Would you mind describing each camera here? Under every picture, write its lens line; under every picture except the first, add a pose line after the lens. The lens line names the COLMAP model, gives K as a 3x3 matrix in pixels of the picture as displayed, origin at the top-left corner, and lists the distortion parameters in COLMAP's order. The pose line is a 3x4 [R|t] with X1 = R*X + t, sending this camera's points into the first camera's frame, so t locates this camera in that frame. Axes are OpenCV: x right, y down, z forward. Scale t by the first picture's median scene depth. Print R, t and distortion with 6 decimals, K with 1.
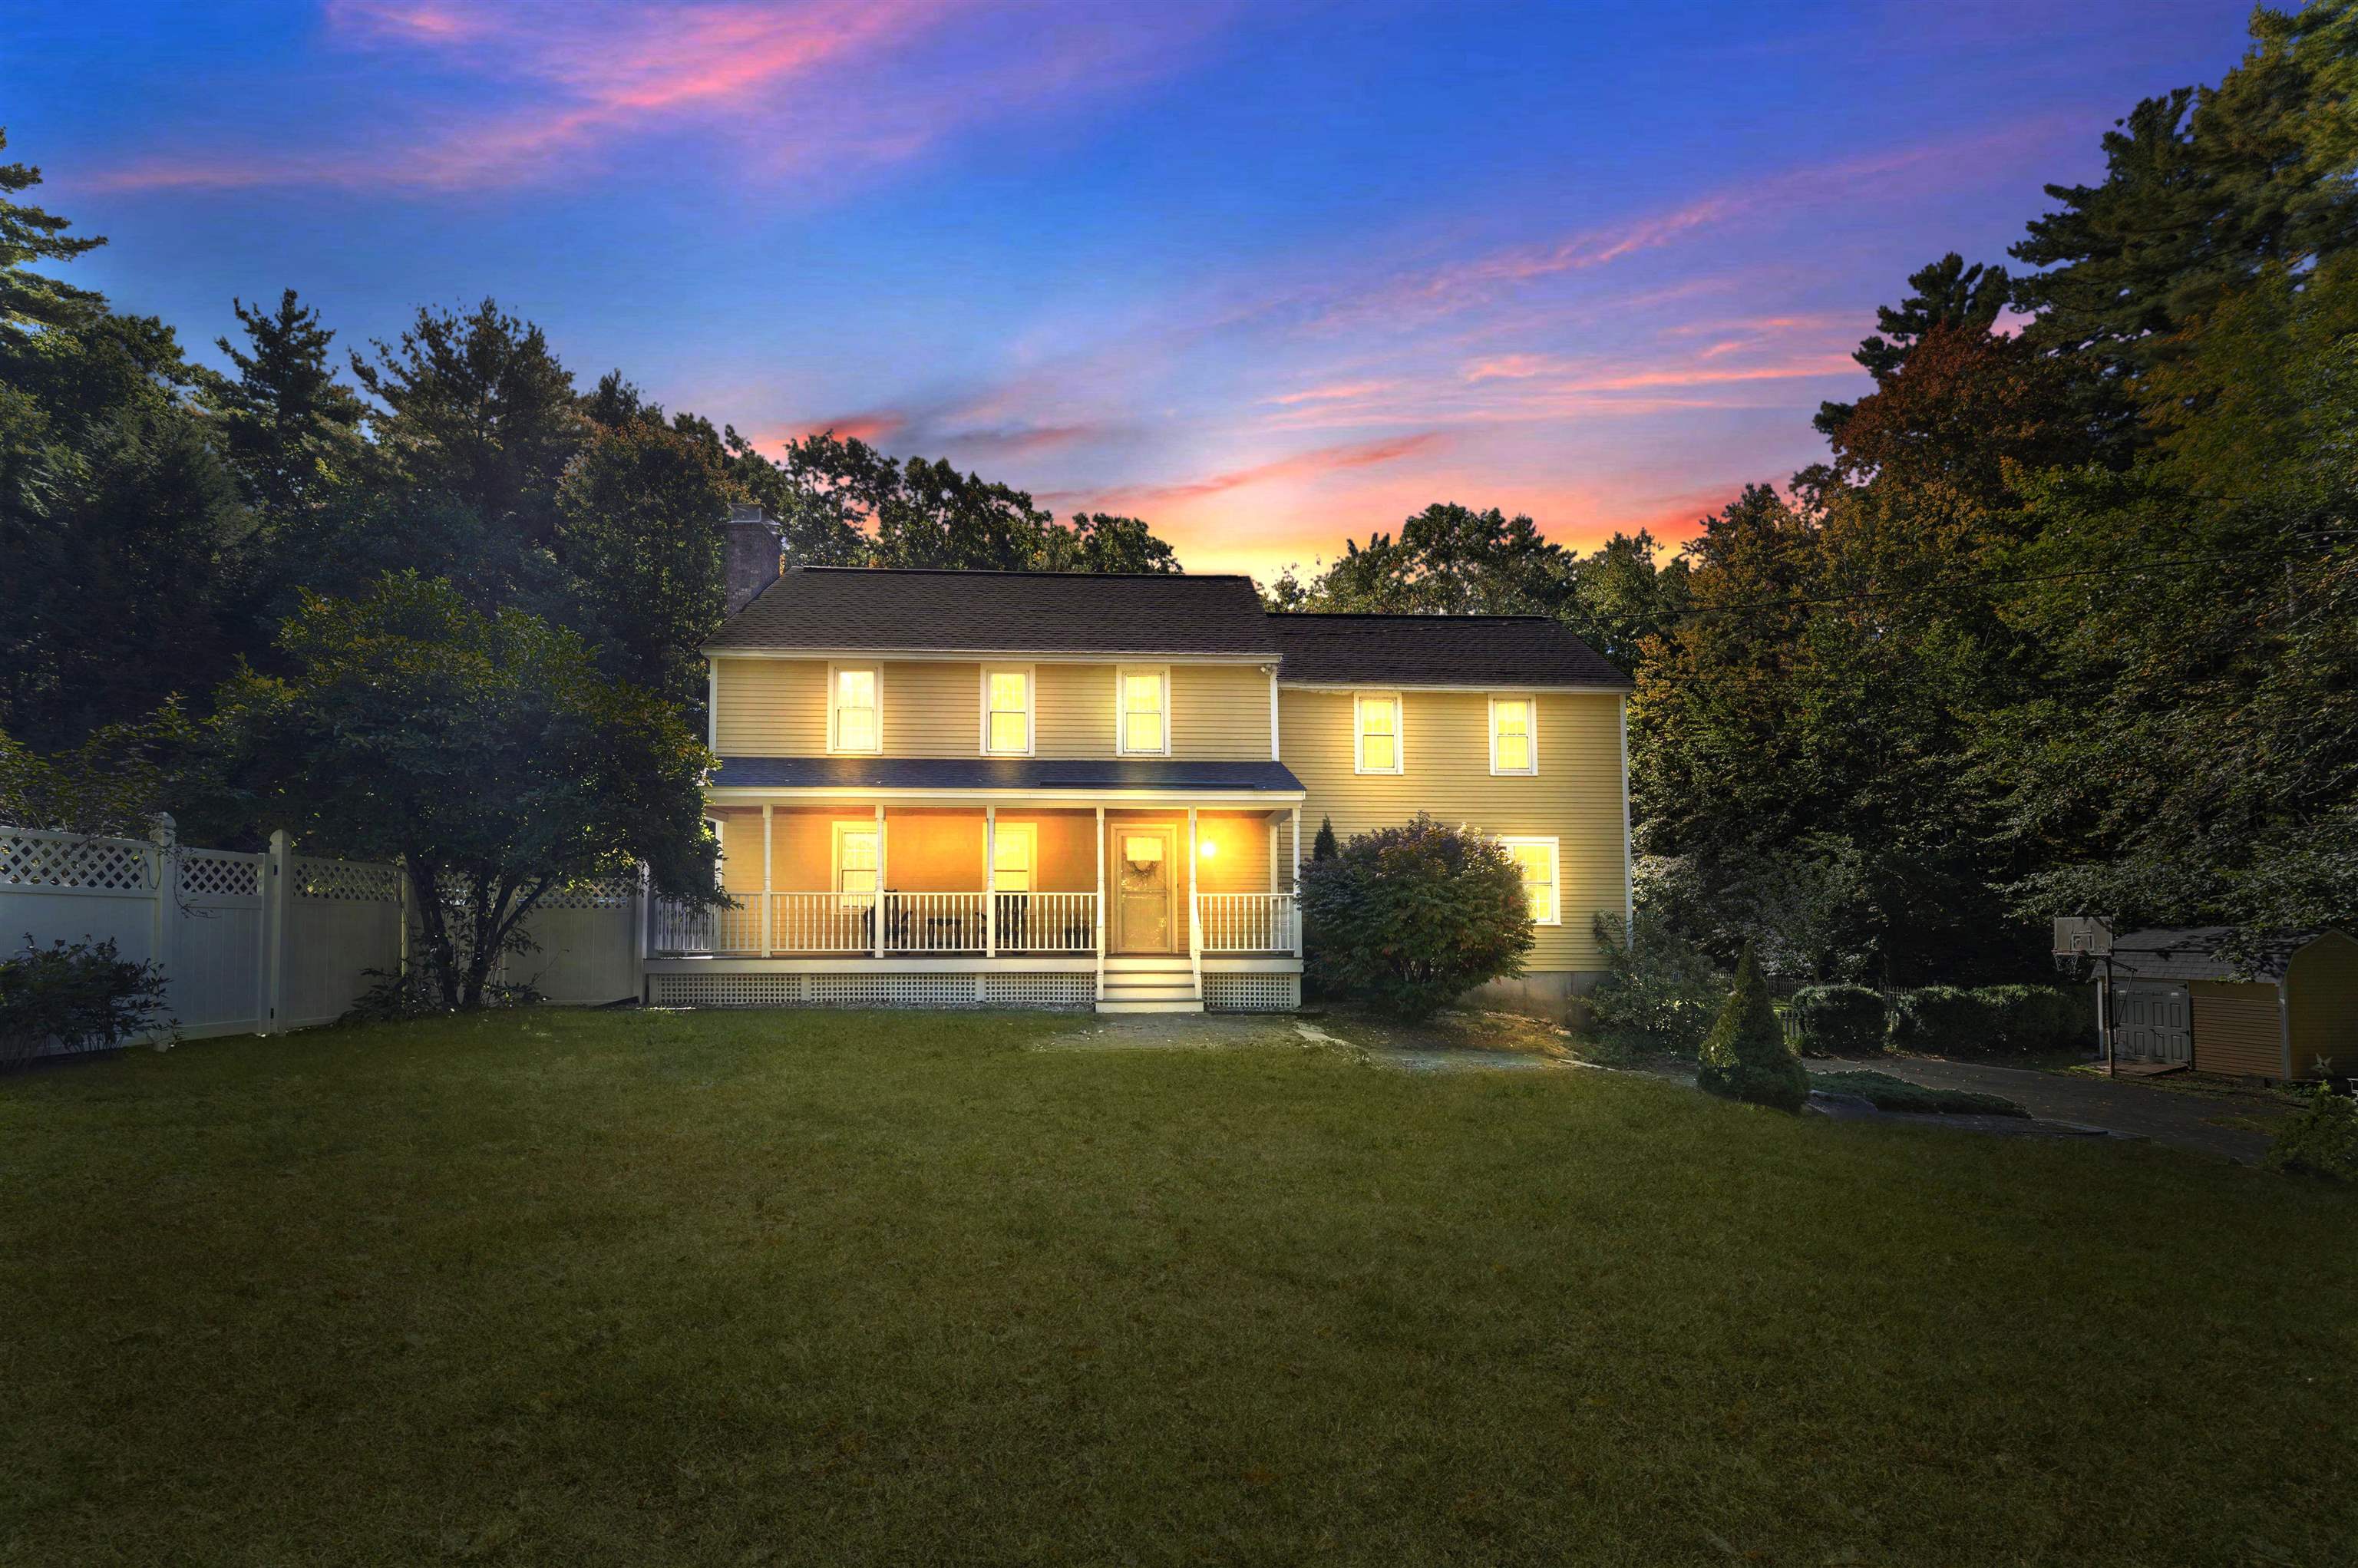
lens RADIAL K [[1020.6, 0, 1170.0], [0, 1020.6, 831.2], [0, 0, 1]] dist [-0.018451, 0.001411]
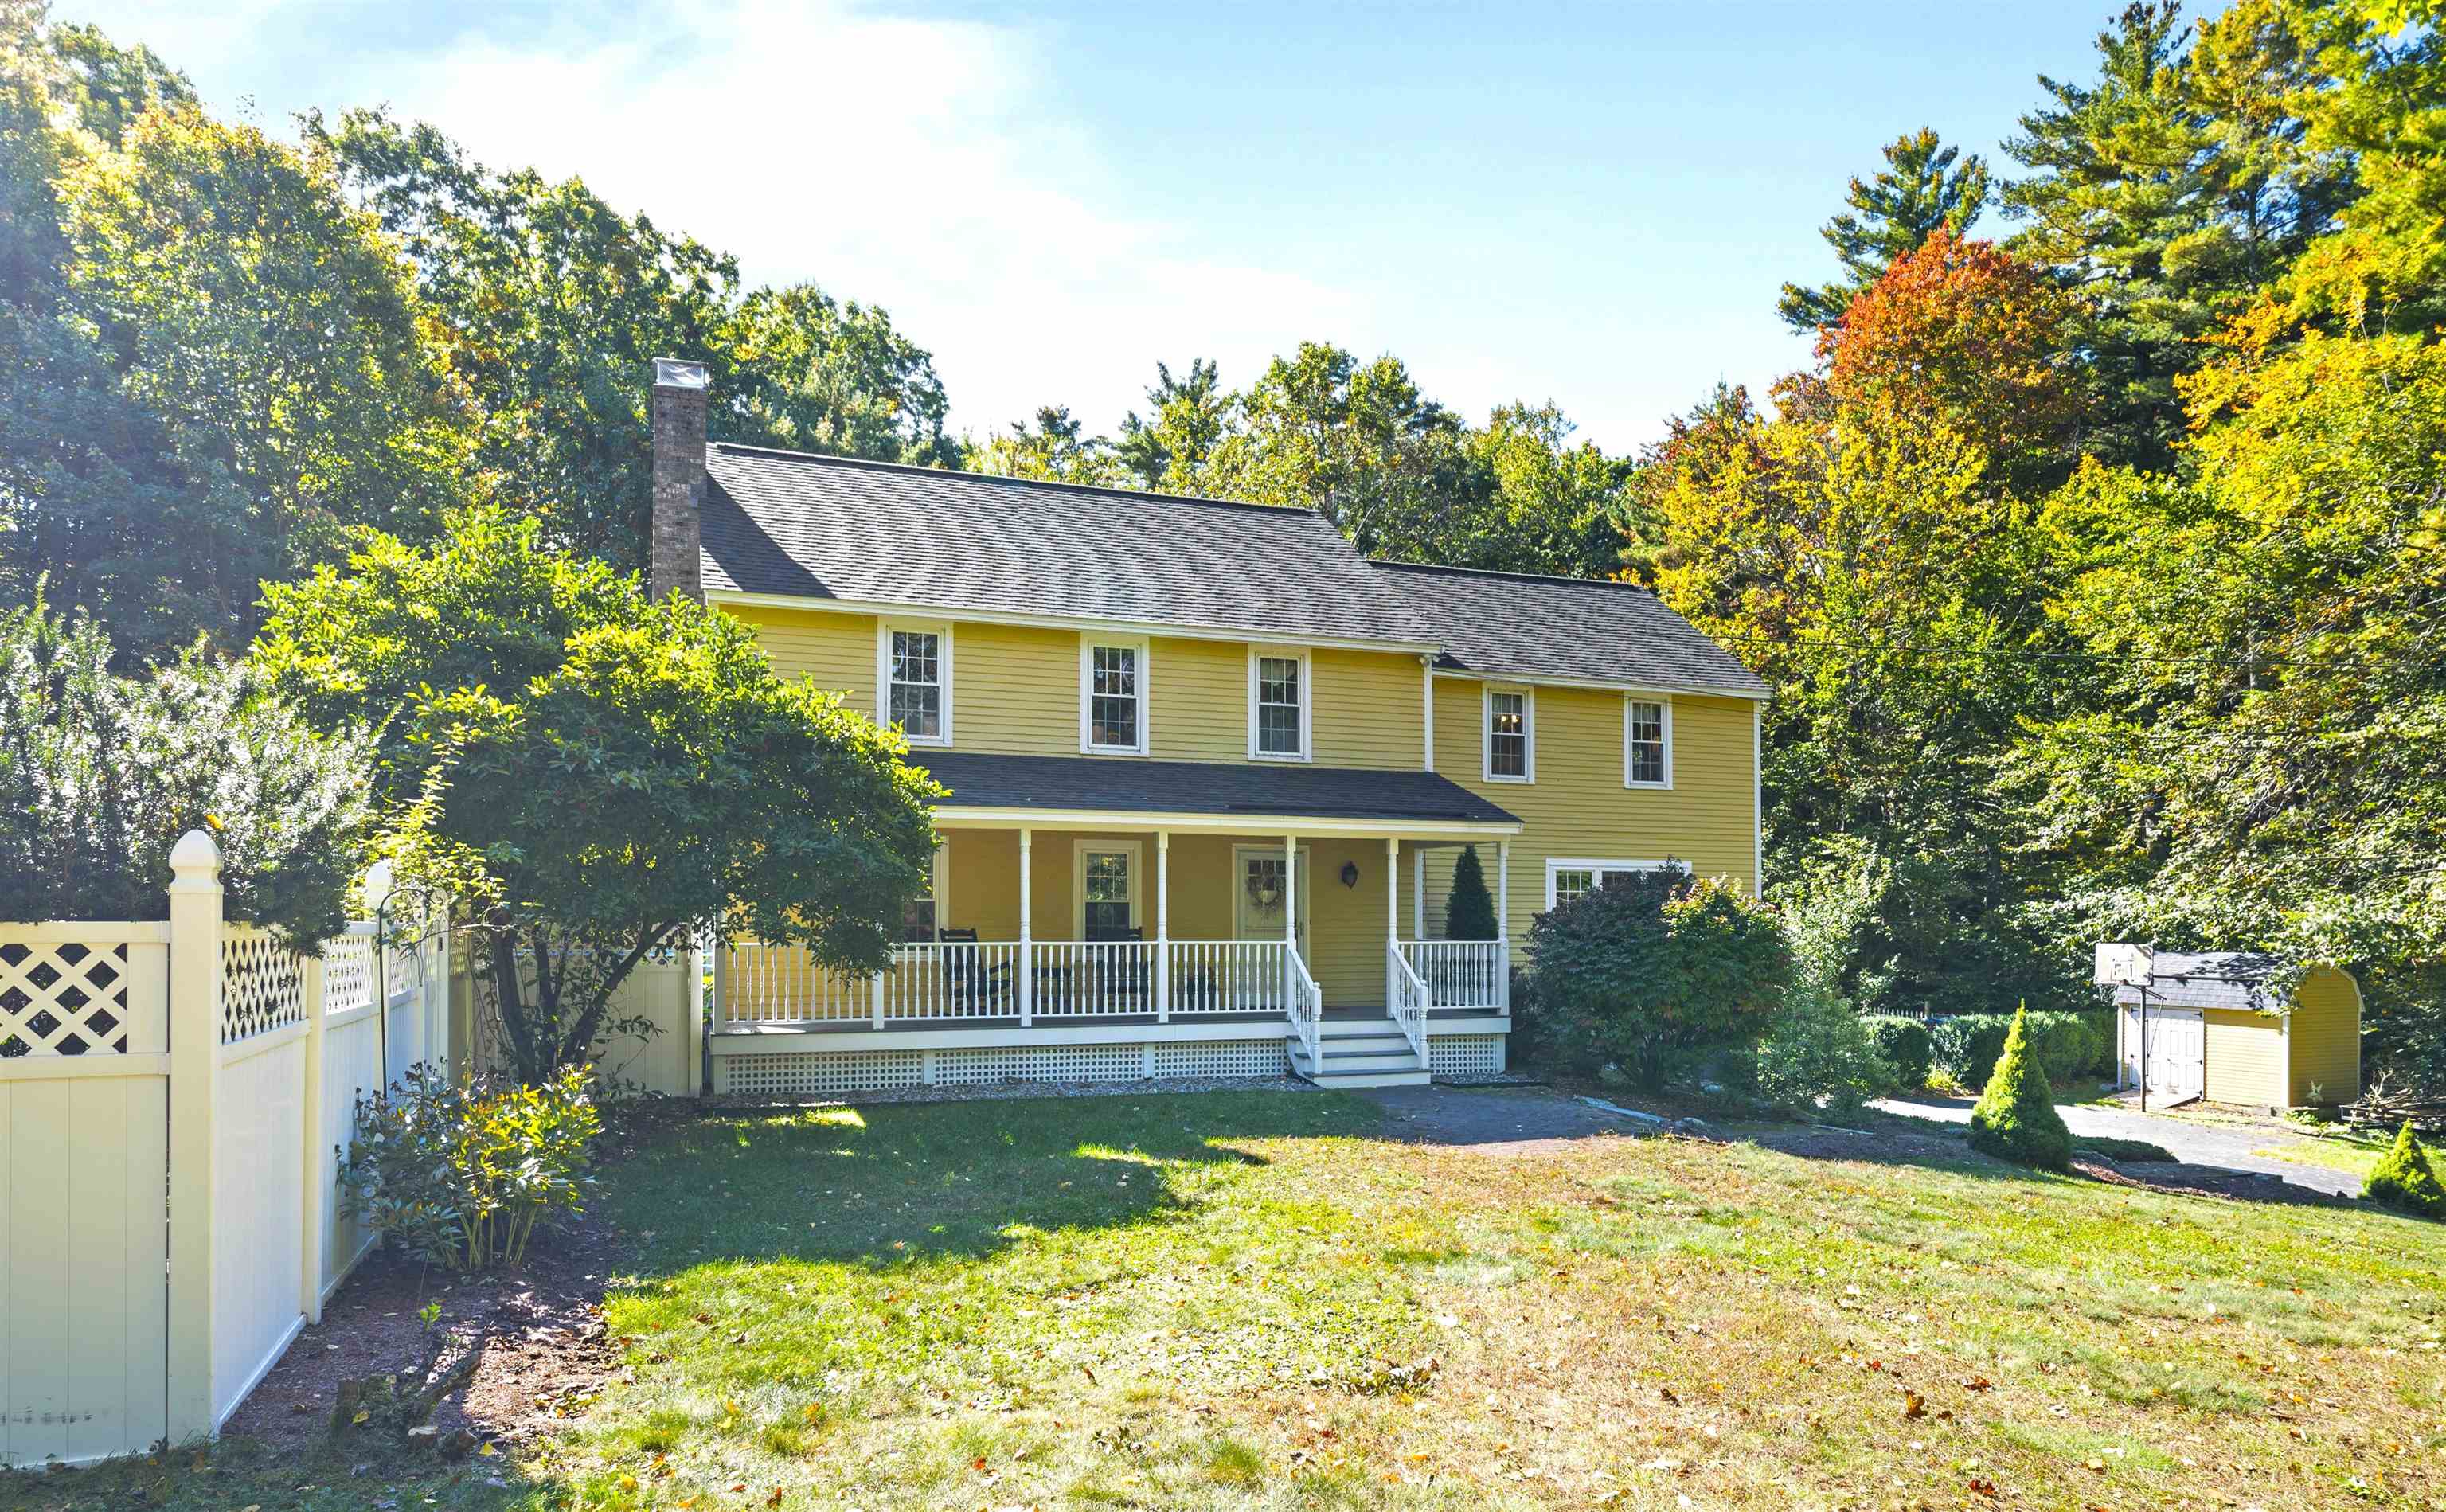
lens RADIAL K [[1577.5, 0, 1222.0], [0, 1577.5, 759.7], [0, 0, 1]] dist [-0.010376, -0.006424]
pose [[0.947745, 0.032393, 0.317381, -0.241411], [-0.034786, 0.999393, 0.001875, -0.039288], [-0.317128, -0.012817, 0.948296, -0.084456]]
